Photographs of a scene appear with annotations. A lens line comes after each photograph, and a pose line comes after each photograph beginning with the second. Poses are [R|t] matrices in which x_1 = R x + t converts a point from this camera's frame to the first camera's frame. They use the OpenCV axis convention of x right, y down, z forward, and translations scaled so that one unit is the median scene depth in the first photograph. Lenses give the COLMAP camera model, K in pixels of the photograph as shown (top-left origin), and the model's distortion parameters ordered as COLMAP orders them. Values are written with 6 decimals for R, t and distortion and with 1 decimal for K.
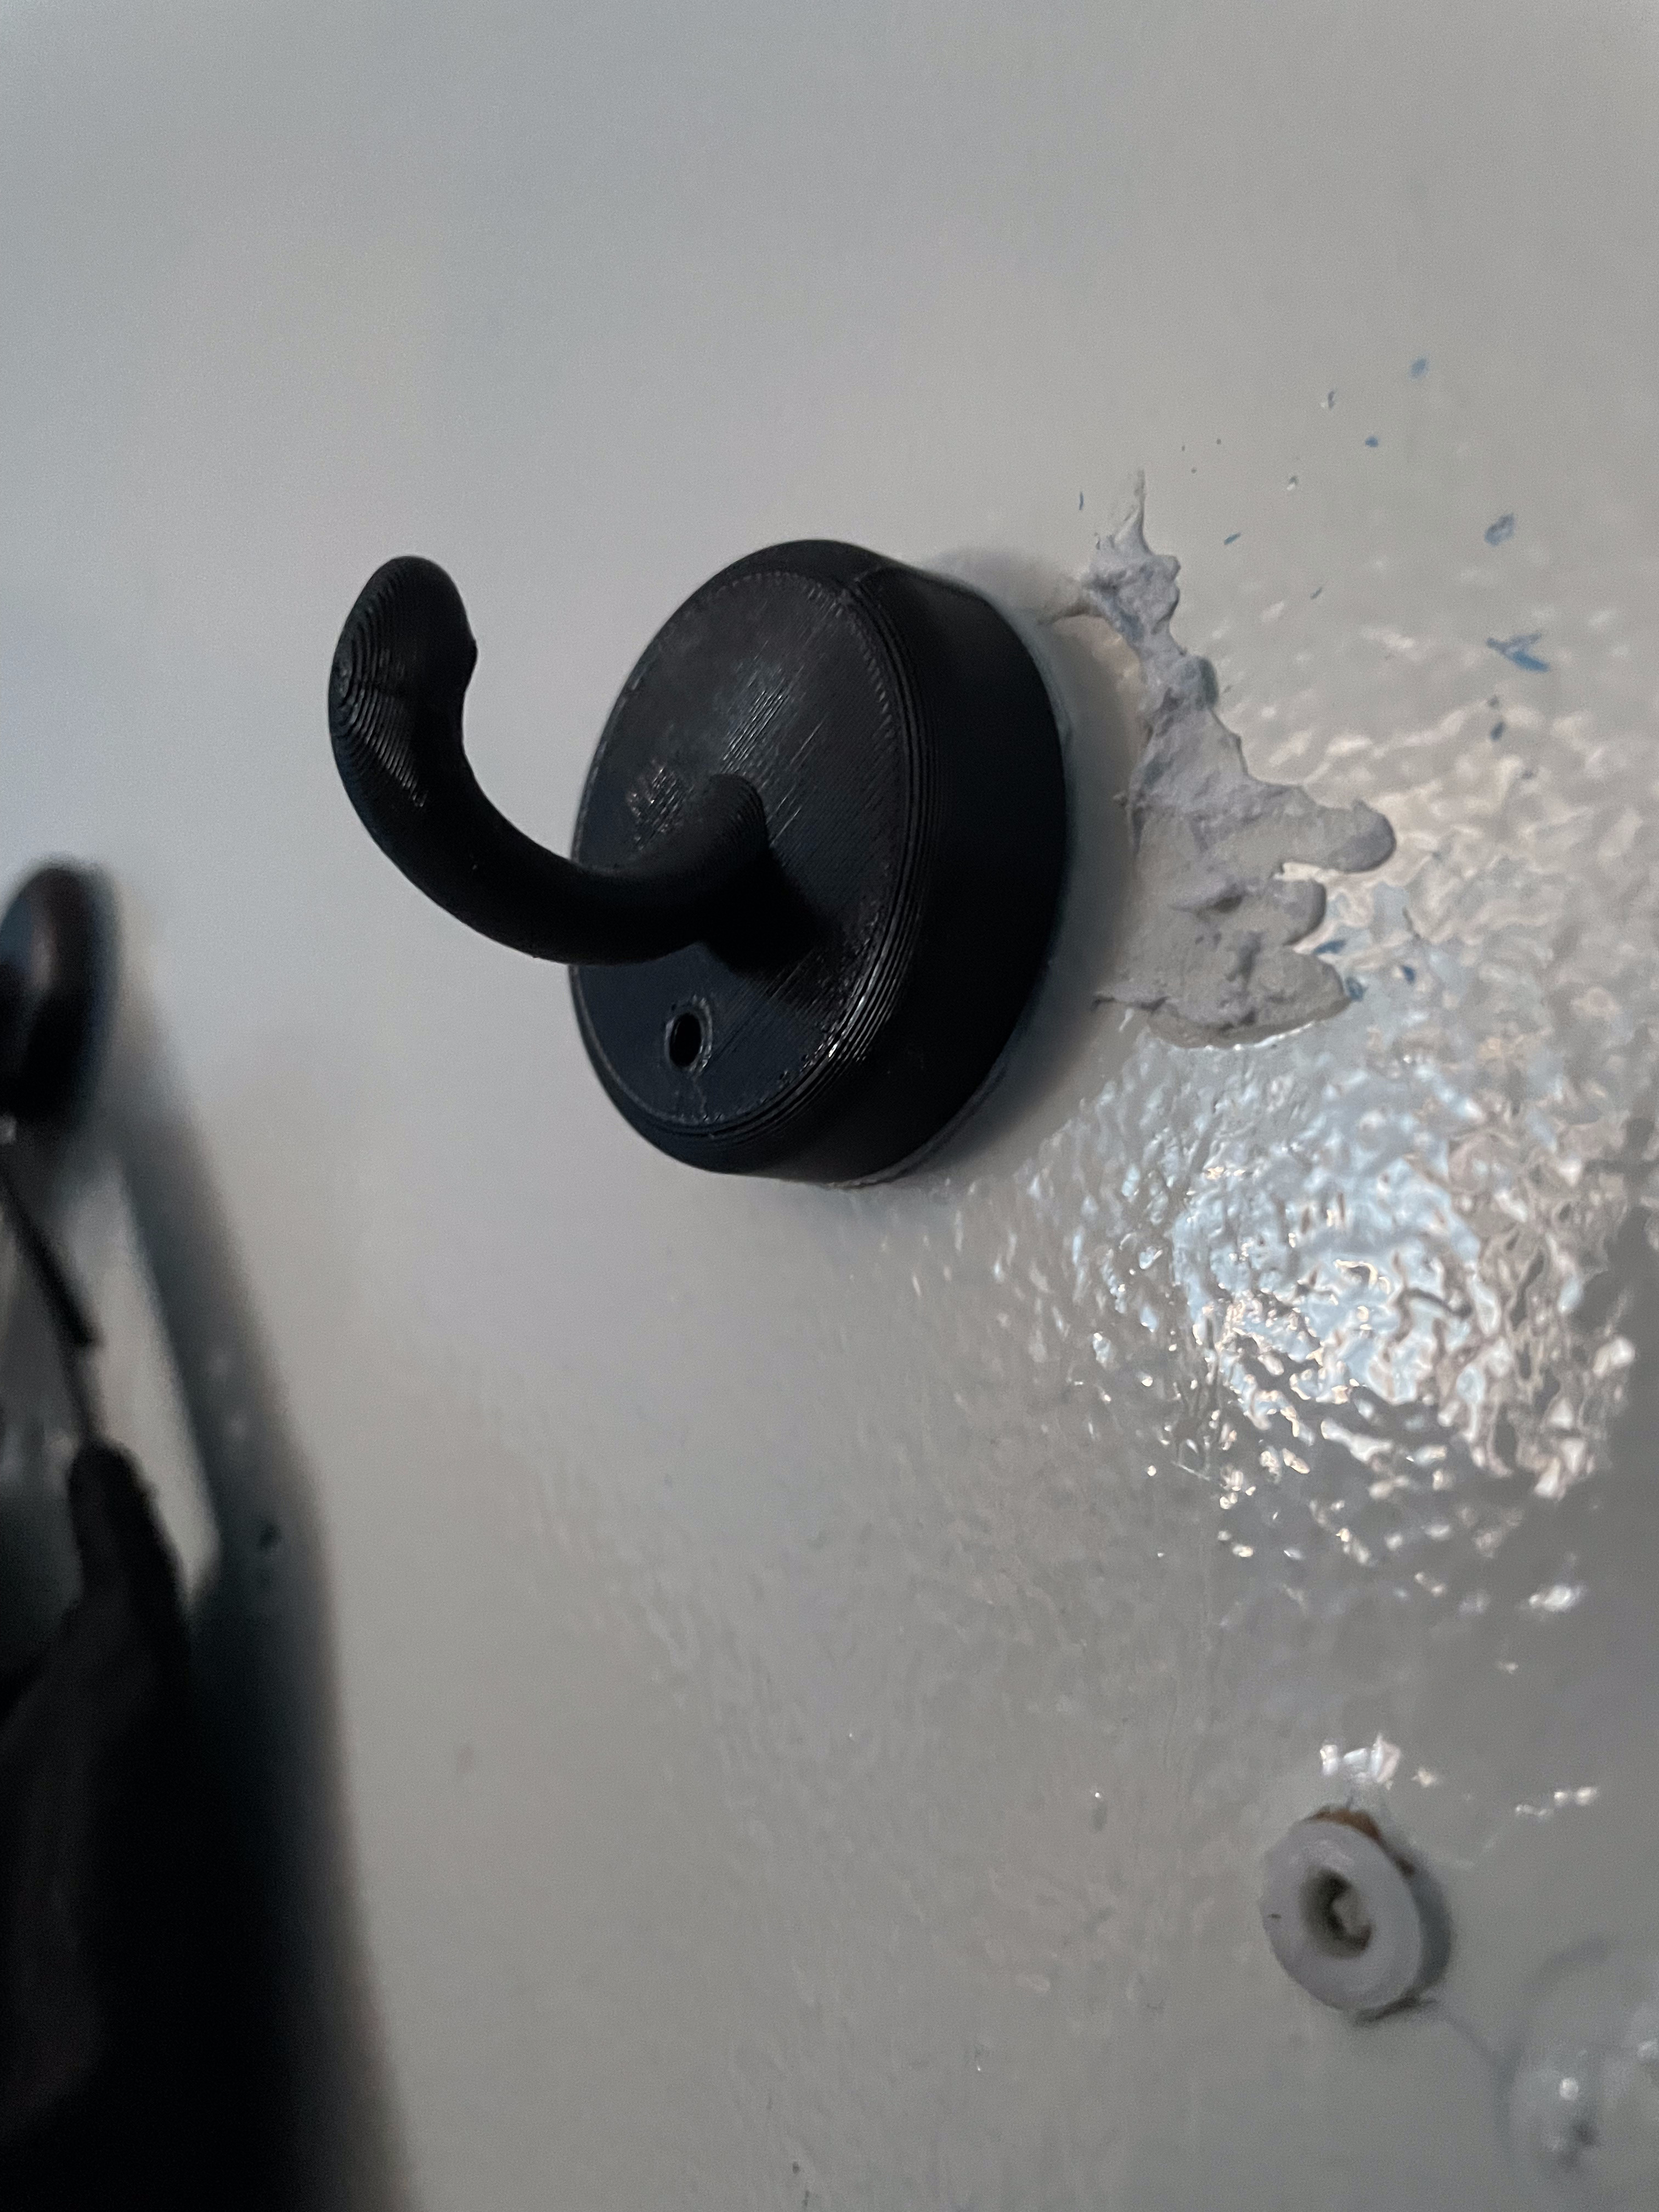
lens RADIAL K [[1680.7, 0, 829.5], [0, 1680.7, 1106.0], [0, 0, 1]] dist [-0.000003, -0.001905]
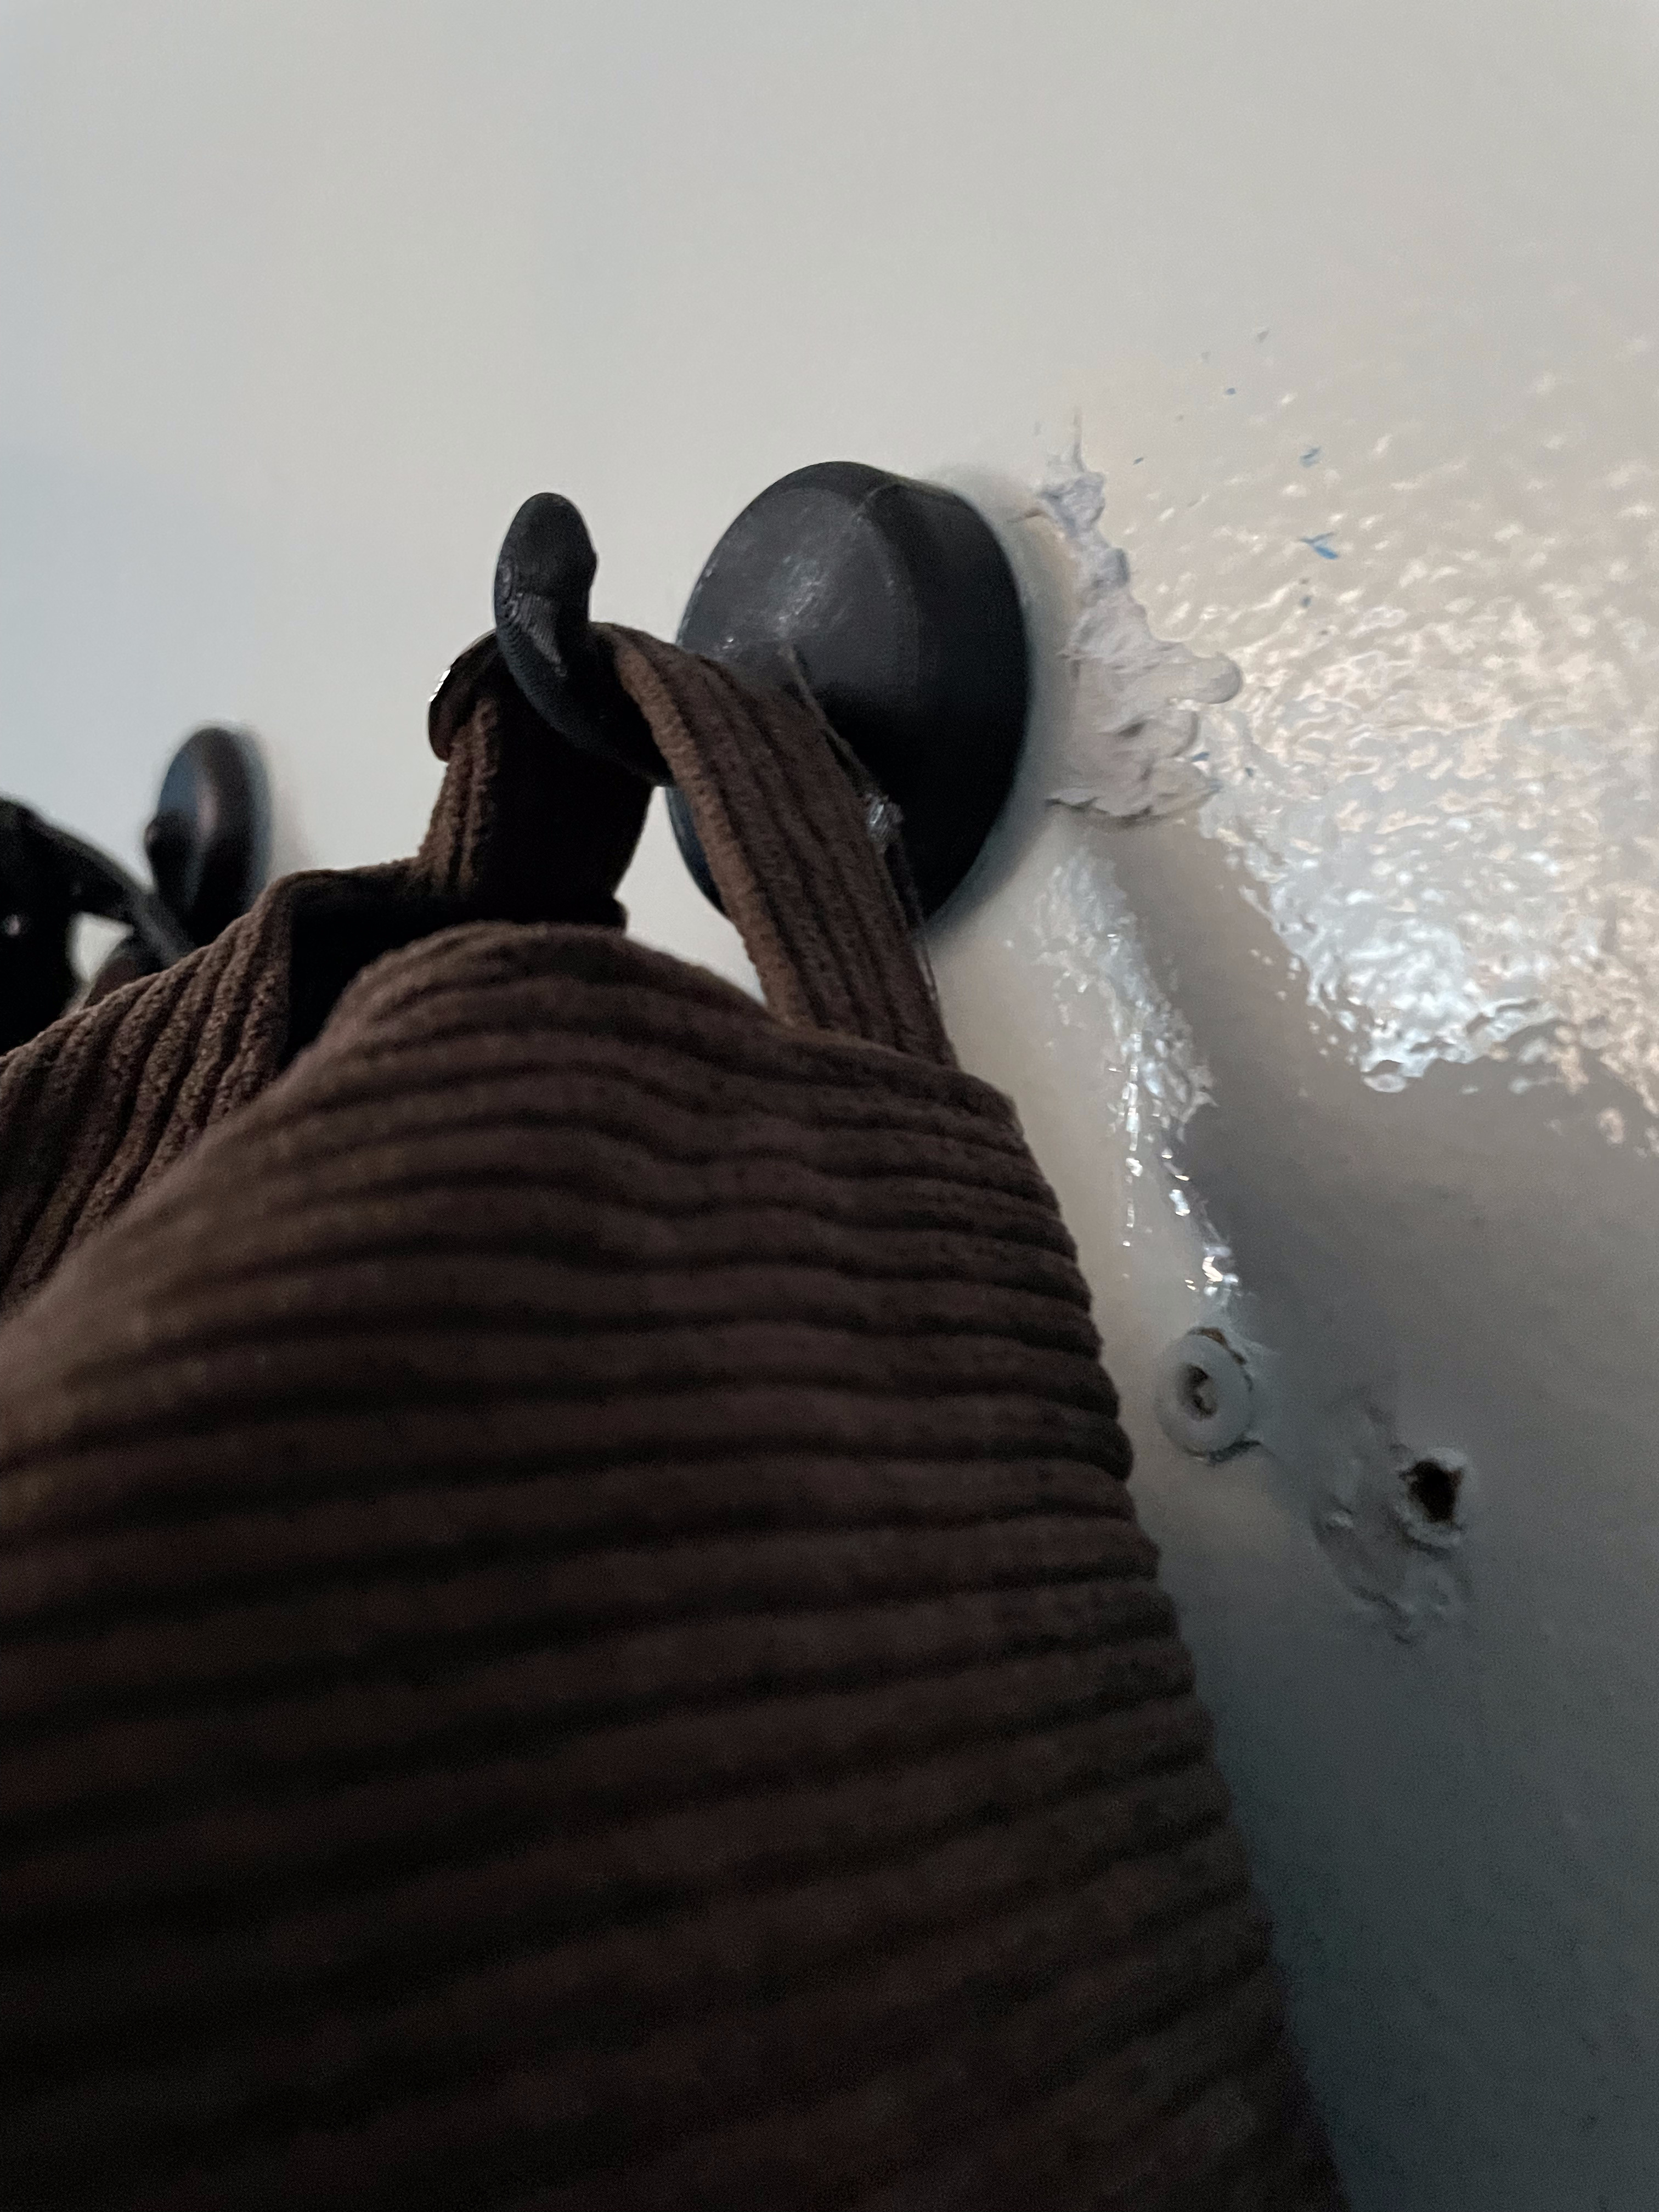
lens RADIAL K [[1680.7, 0, 829.5], [0, 1680.7, 1106.0], [0, 0, 1]] dist [-0.000003, -0.001905]
pose [[0.998870, -0.018340, -0.043836, 0.036402], [0.022076, 0.996024, 0.086308, 0.065971], [0.042079, -0.087178, 0.995304, -0.431116]]
